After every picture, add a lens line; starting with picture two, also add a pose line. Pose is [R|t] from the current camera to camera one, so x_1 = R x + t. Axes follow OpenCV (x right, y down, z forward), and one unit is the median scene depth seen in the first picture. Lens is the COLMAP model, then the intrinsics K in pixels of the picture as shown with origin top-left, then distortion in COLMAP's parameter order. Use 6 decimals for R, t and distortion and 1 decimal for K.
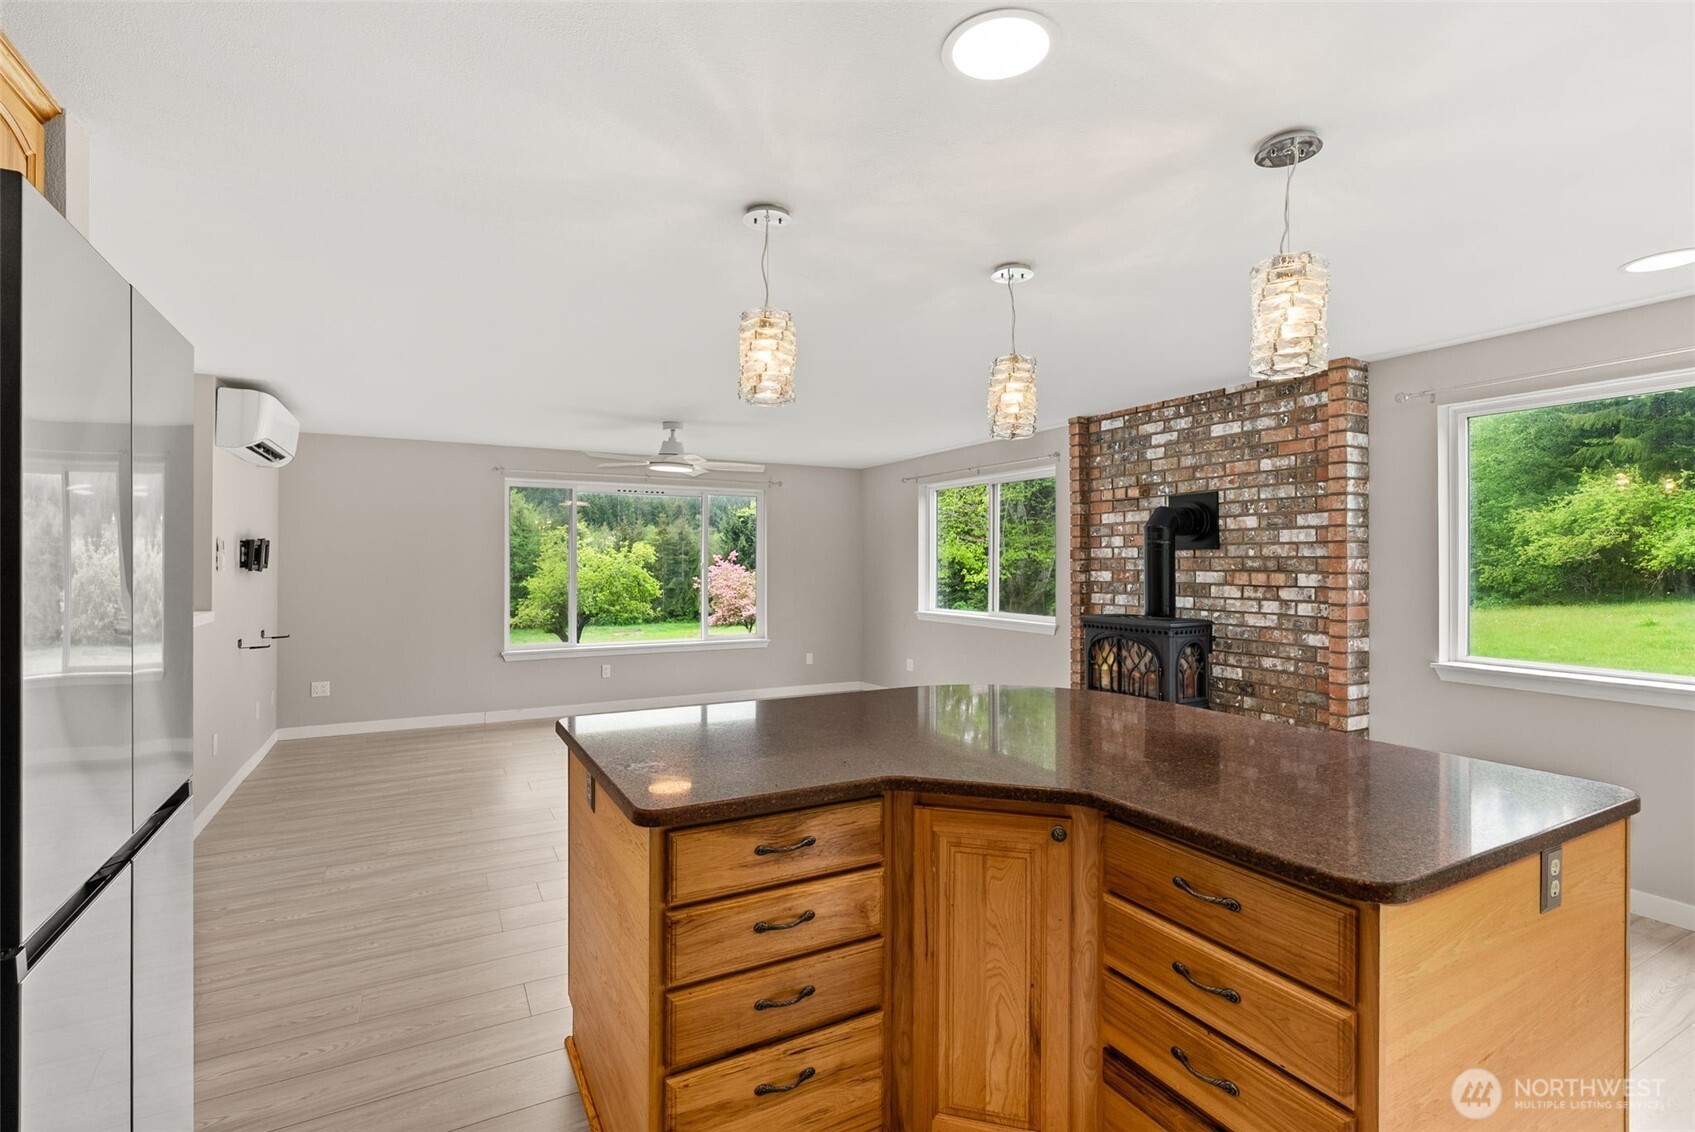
lens RADIAL K [[767.7, 0, 837.9], [0, 767.7, 557.5], [0, 0, 1]] dist [-0.000898, 0.000061]
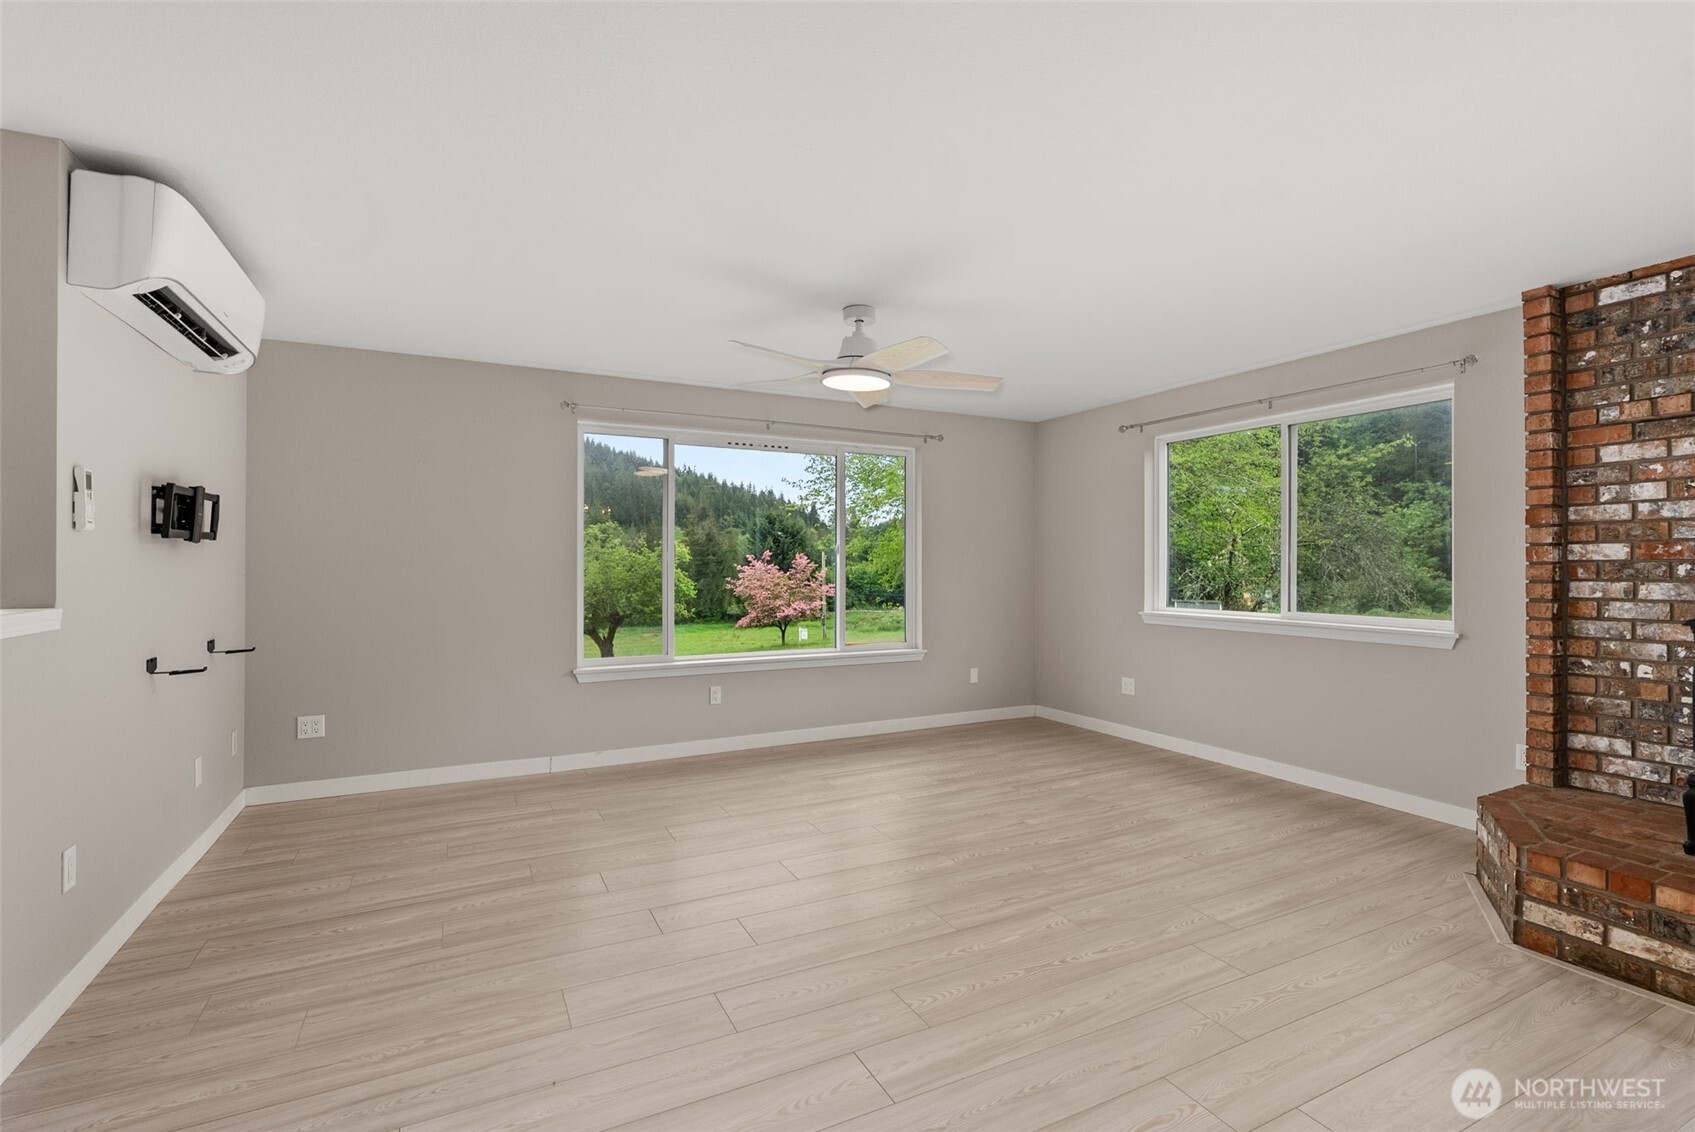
lens RADIAL K [[762.7, 0, 843.6], [0, 762.7, 564.2], [0, 0, 1]] dist [-0.004152, -0.000172]
pose [[0.999743, -0.000310, -0.022664, -0.221941], [0.000466, 0.999976, 0.006893, 0.028950], [0.022661, -0.006902, 0.999719, 0.394982]]
